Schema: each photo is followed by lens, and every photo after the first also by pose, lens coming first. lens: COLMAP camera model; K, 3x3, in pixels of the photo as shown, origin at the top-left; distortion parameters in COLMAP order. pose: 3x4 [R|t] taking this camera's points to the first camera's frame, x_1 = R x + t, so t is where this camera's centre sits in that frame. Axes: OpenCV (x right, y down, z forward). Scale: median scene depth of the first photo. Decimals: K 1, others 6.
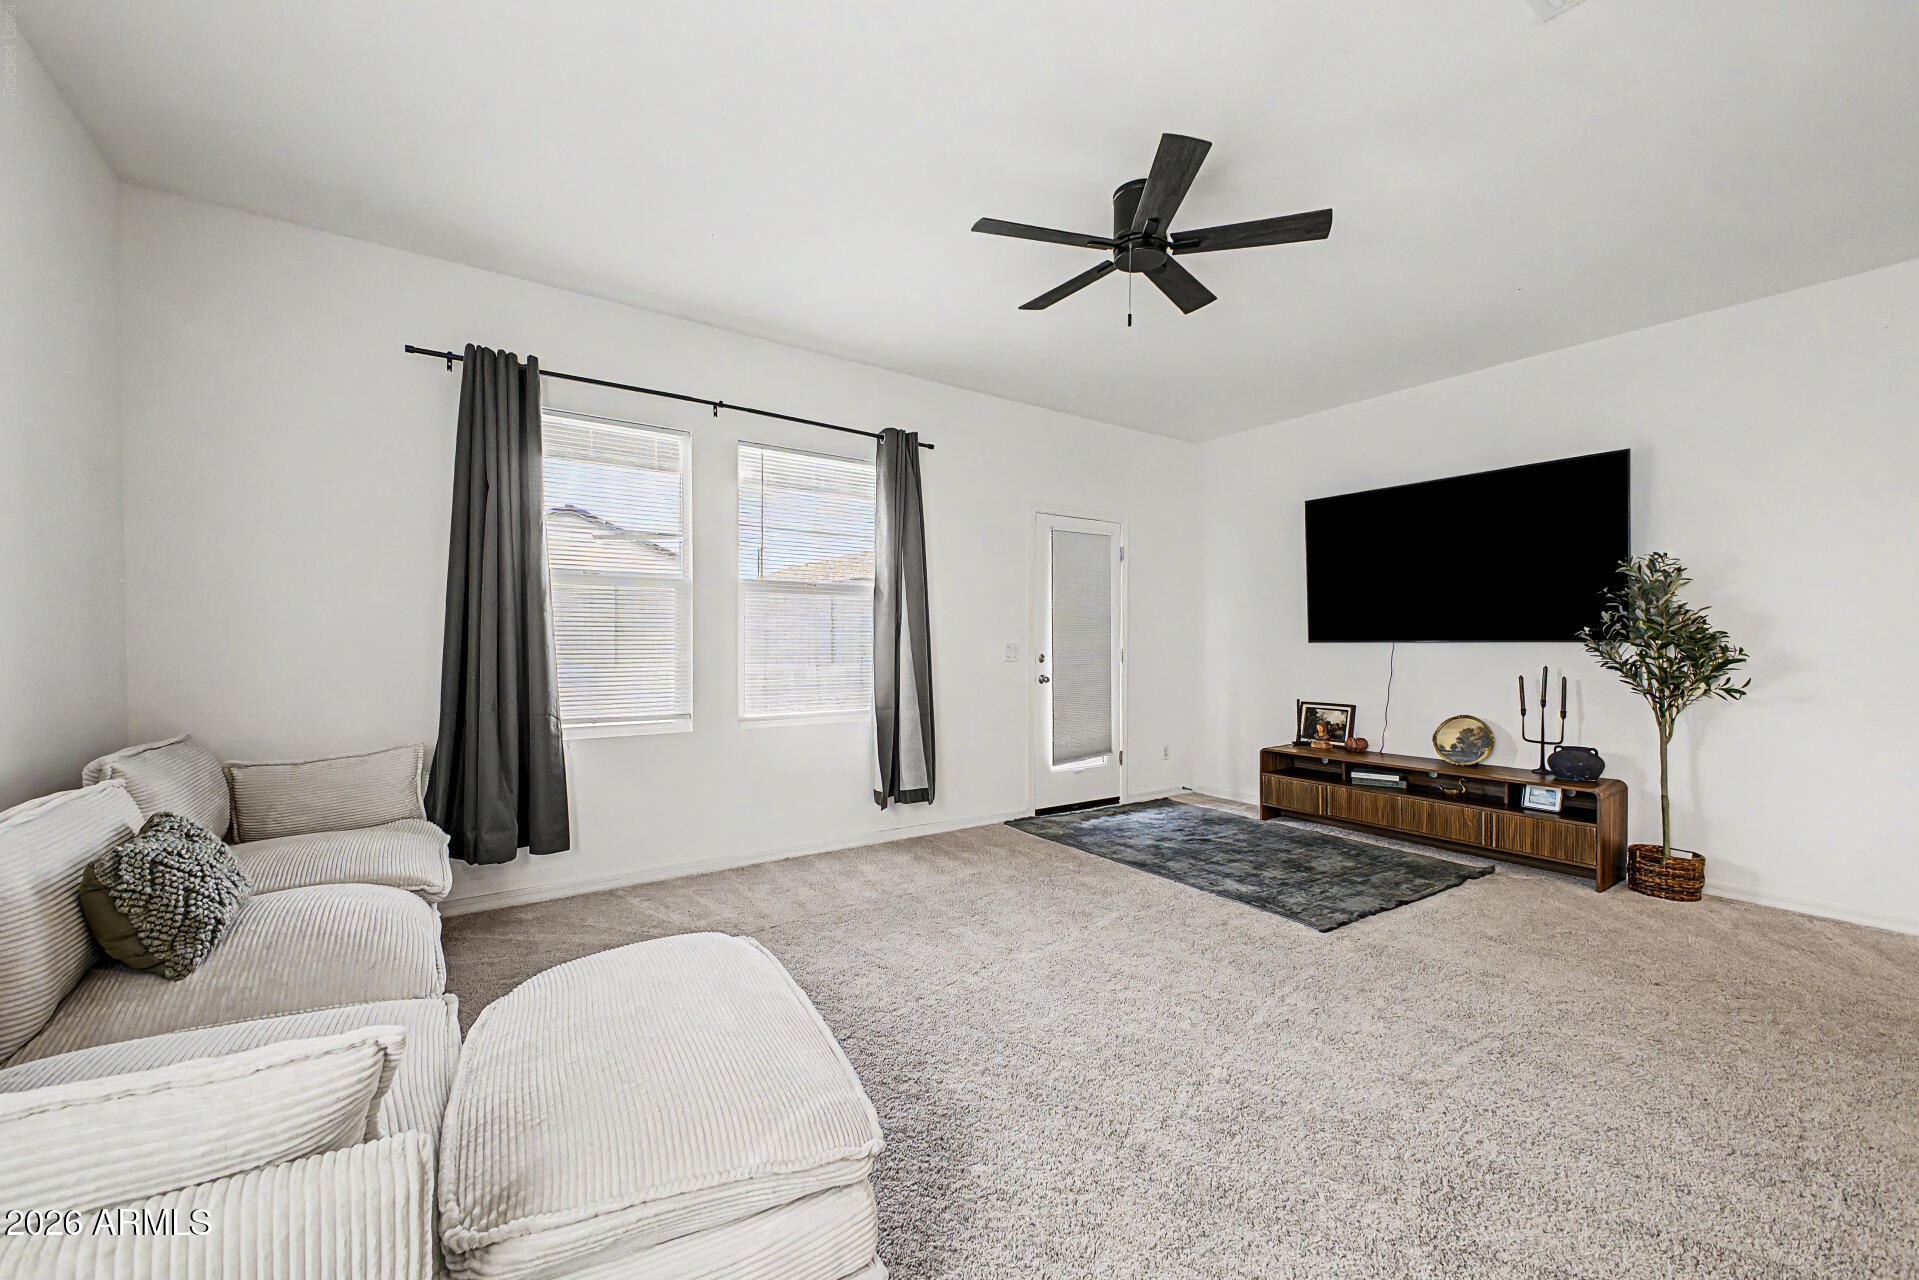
lens RADIAL K [[754.2, 0, 994.6], [0, 754.2, 657.6], [0, 0, 1]] dist [0.010176, -0.000832]
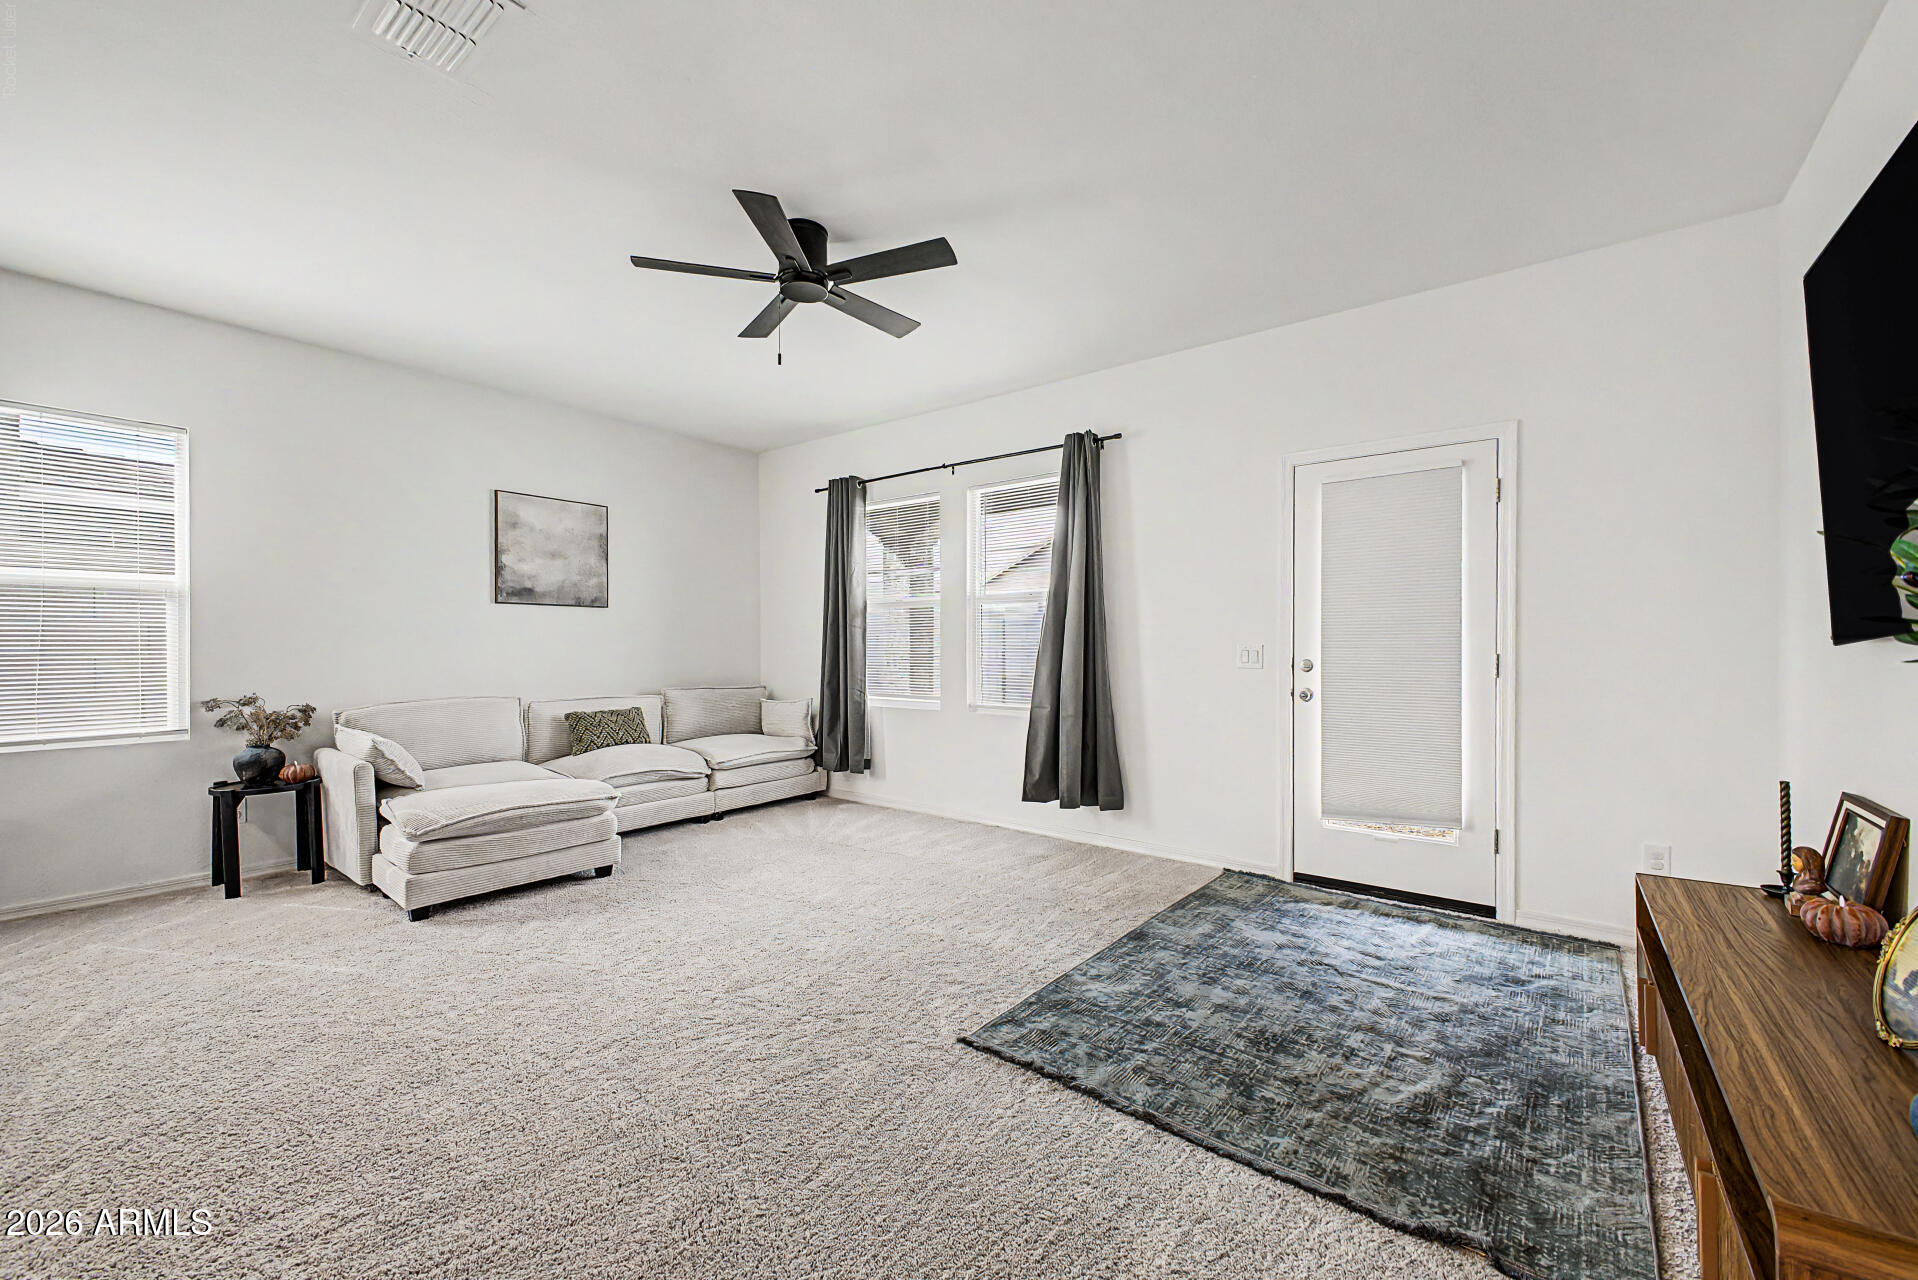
lens RADIAL K [[753.8, 0, 946.1], [0, 753.8, 648.5], [0, 0, 1]] dist [0.010176, -0.000832]
pose [[0.289921, 0.001805, -0.957049, 0.837115], [-0.023686, 0.999705, -0.005290, -0.005955], [0.956758, 0.024202, 0.289878, 0.573185]]
